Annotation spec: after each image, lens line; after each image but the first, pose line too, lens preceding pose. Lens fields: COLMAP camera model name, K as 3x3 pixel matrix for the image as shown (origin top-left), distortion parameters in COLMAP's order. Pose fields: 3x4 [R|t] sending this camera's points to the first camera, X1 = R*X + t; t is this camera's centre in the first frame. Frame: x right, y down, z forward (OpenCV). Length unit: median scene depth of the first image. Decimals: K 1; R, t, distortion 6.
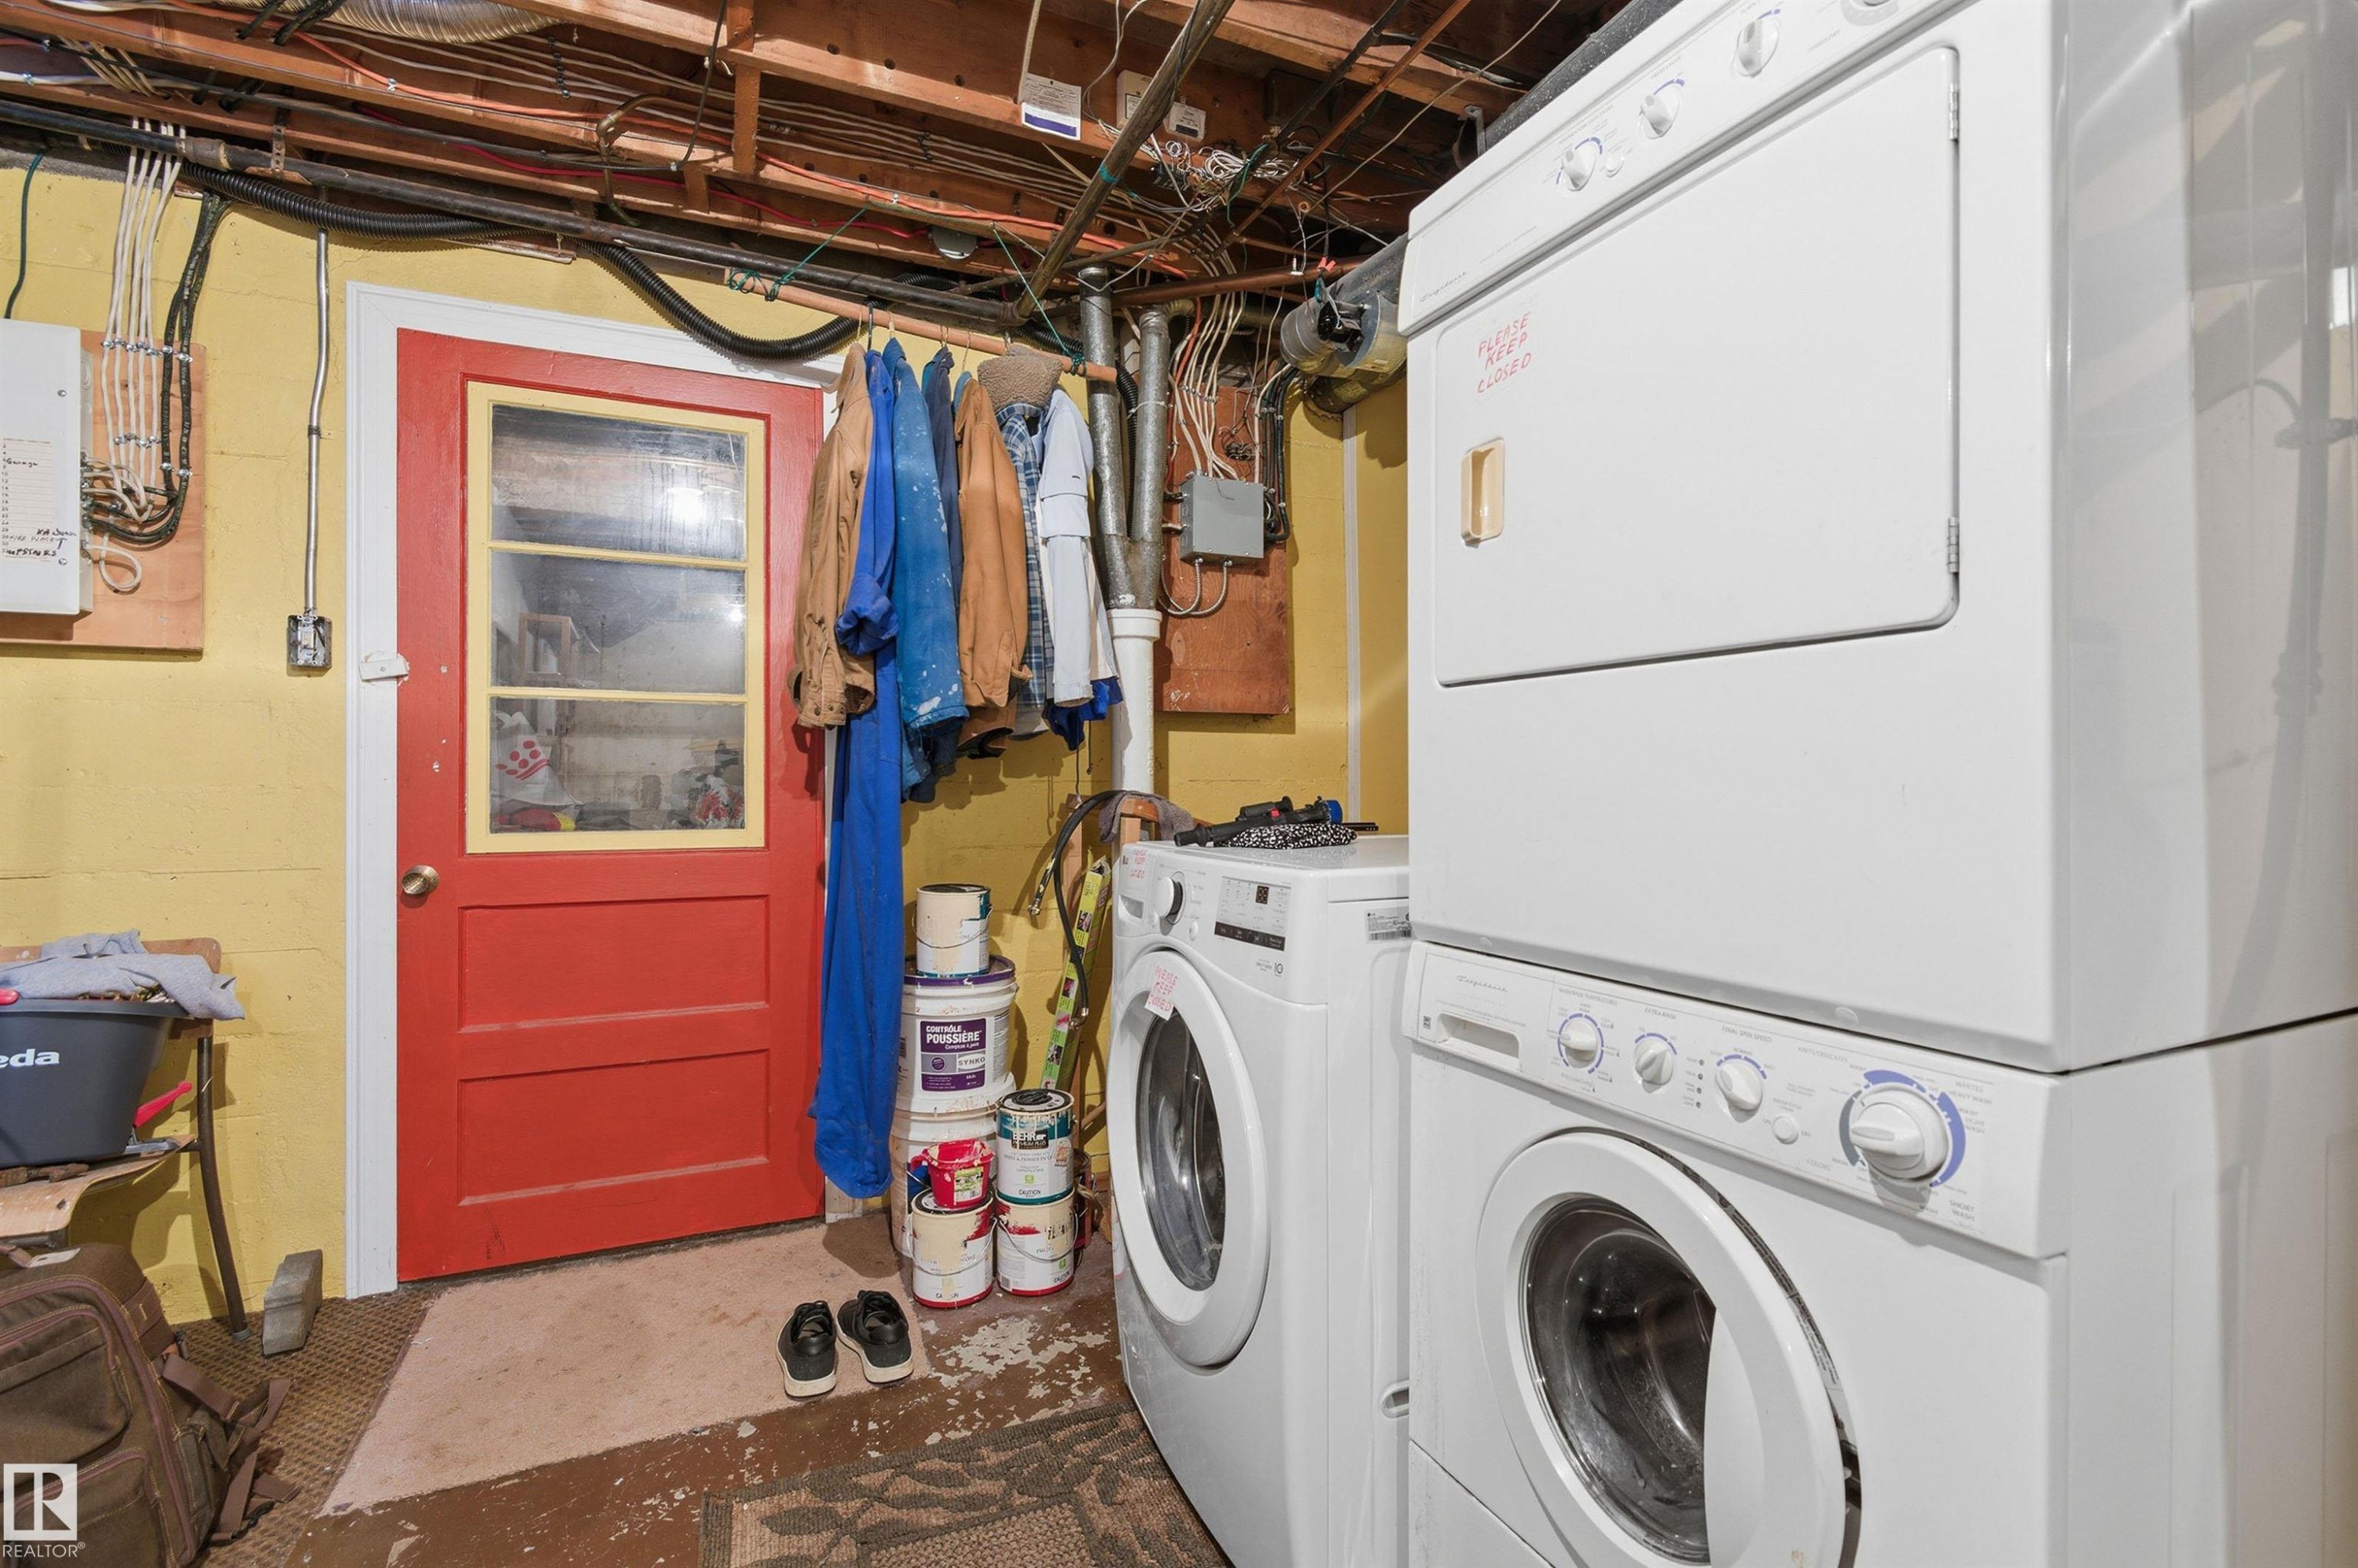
lens RADIAL K [[1082.9, 0, 1179.0], [0, 1082.9, 784.0], [0, 0, 1]] dist [-0.000557, -0.000441]
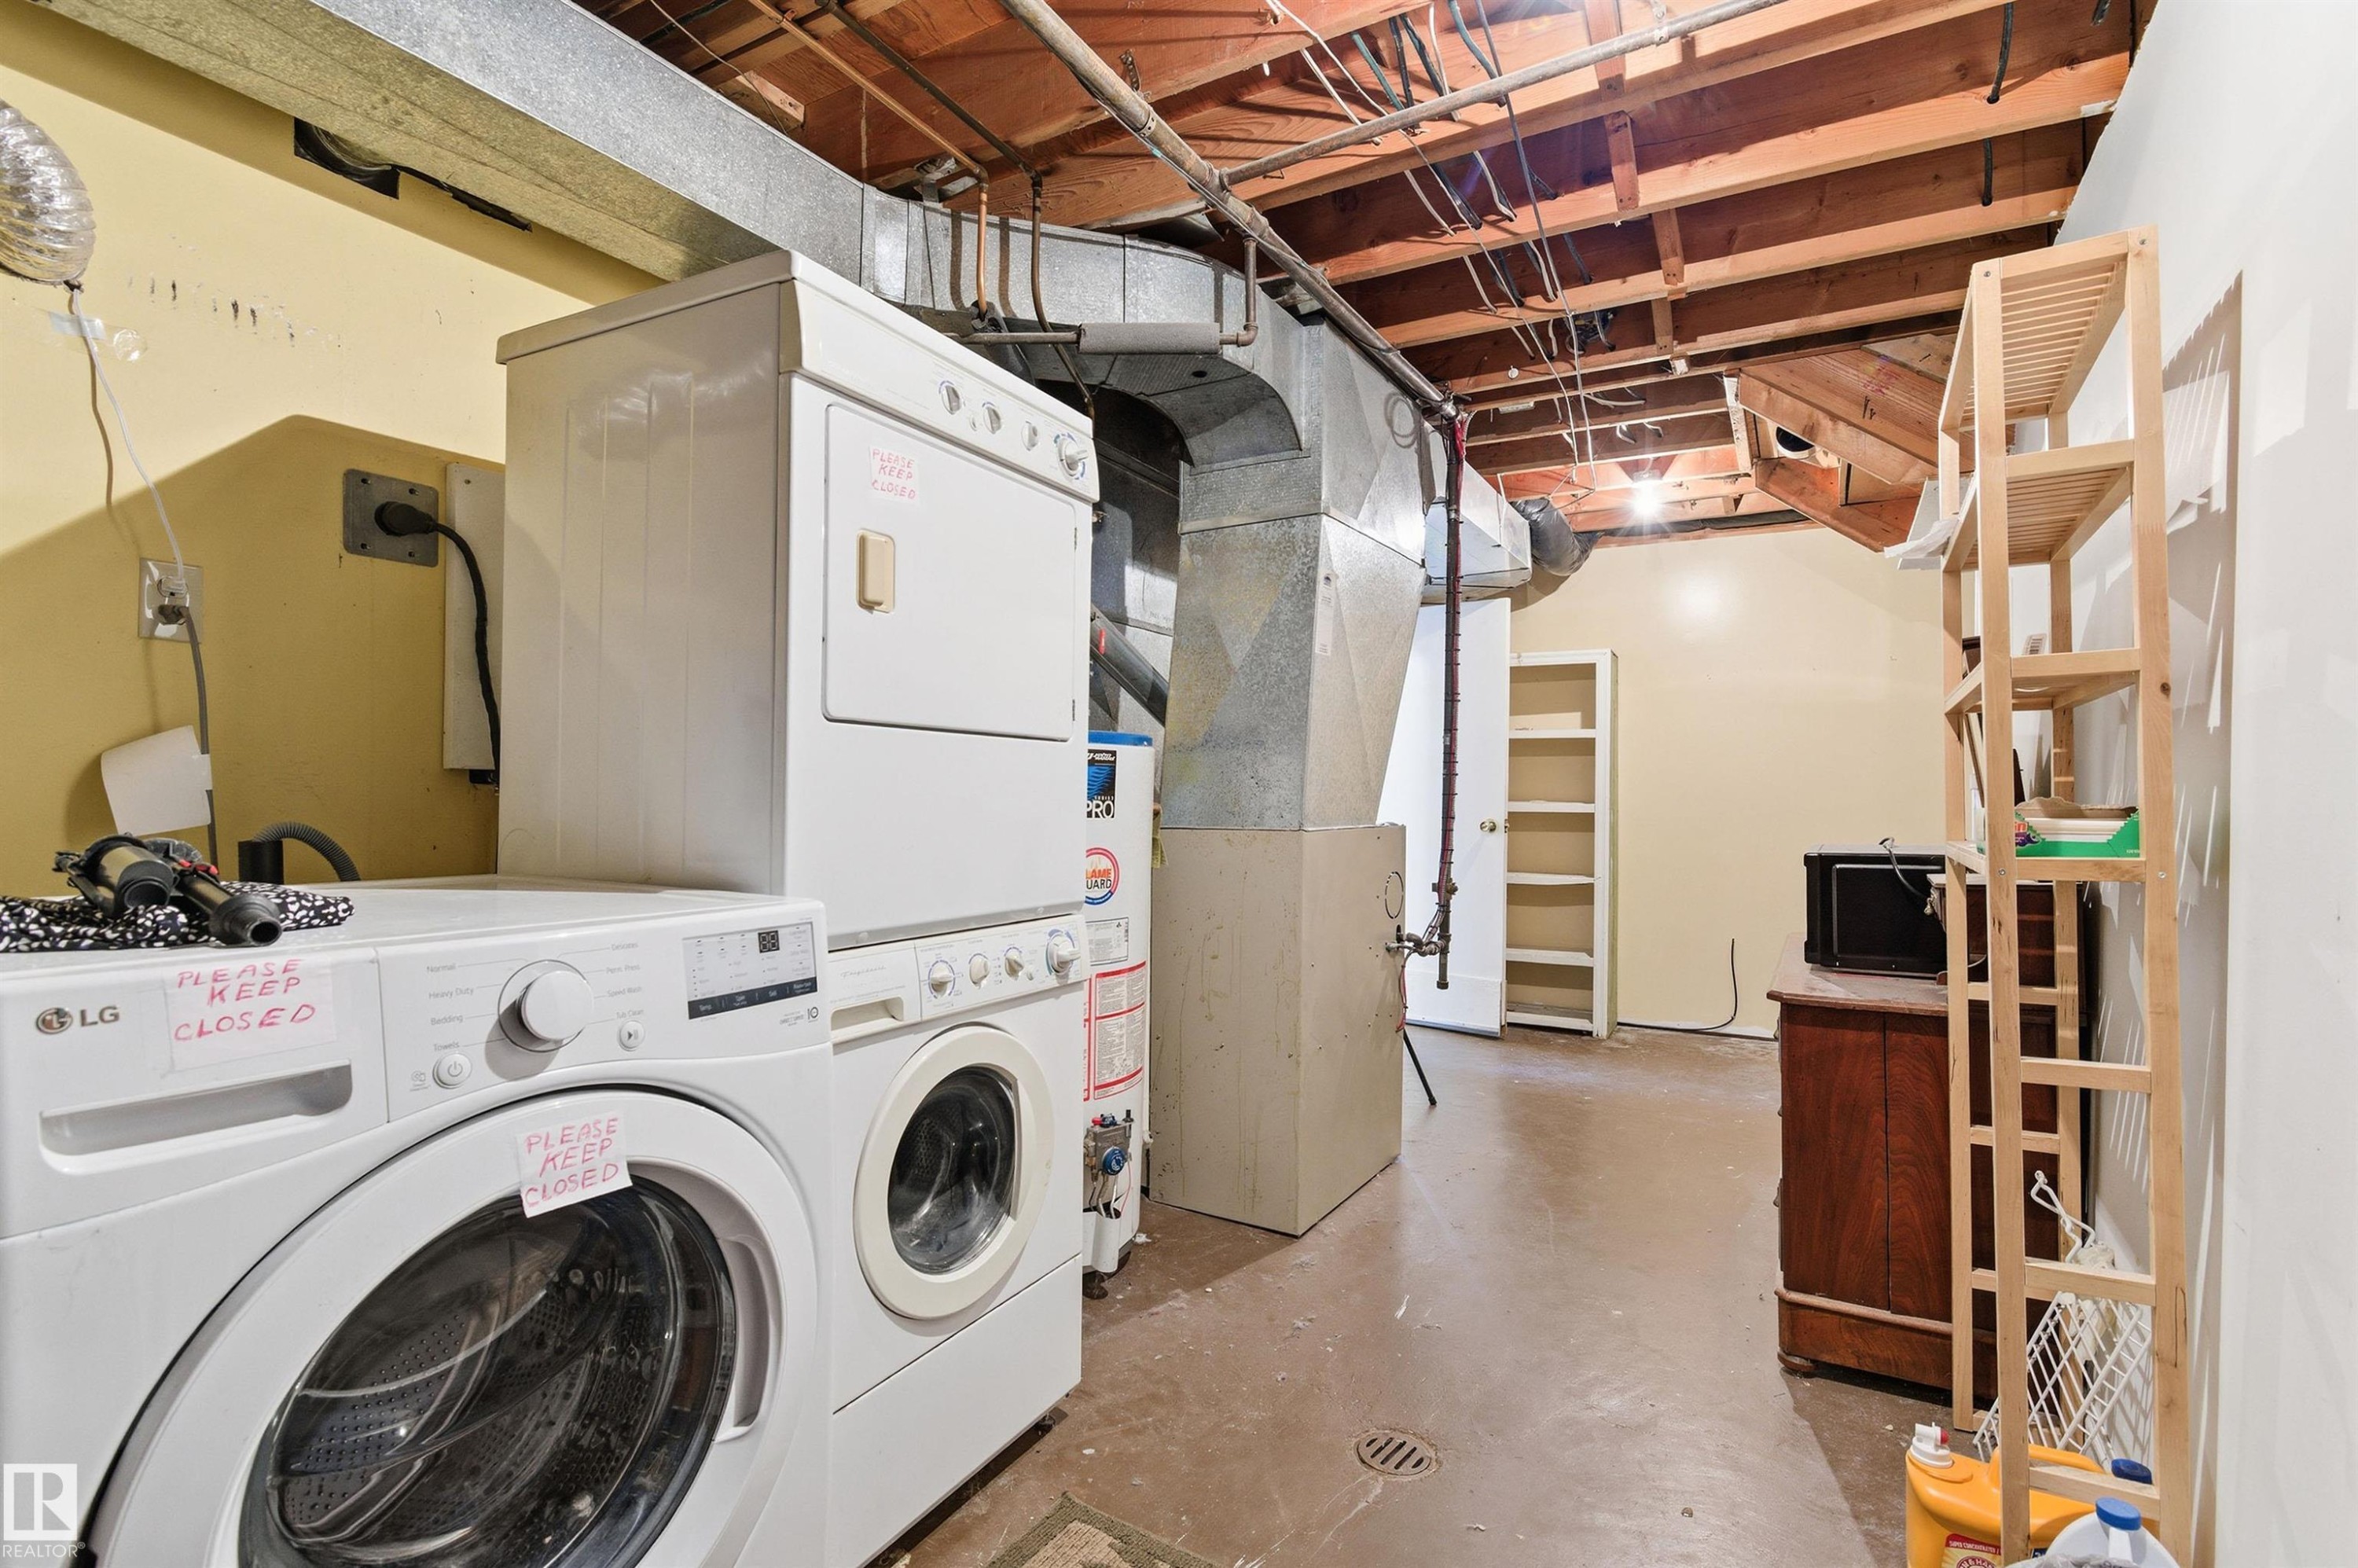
lens RADIAL K [[1082.9, 0, 1179.0], [0, 1082.9, 784.0], [0, 0, 1]] dist [-0.000557, -0.000441]
pose [[-0.594109, 0.004102, 0.804374, -0.974487], [-0.007556, 0.999914, -0.010681, -0.016127], [-0.804349, -0.012424, -0.594027, 1.542793]]
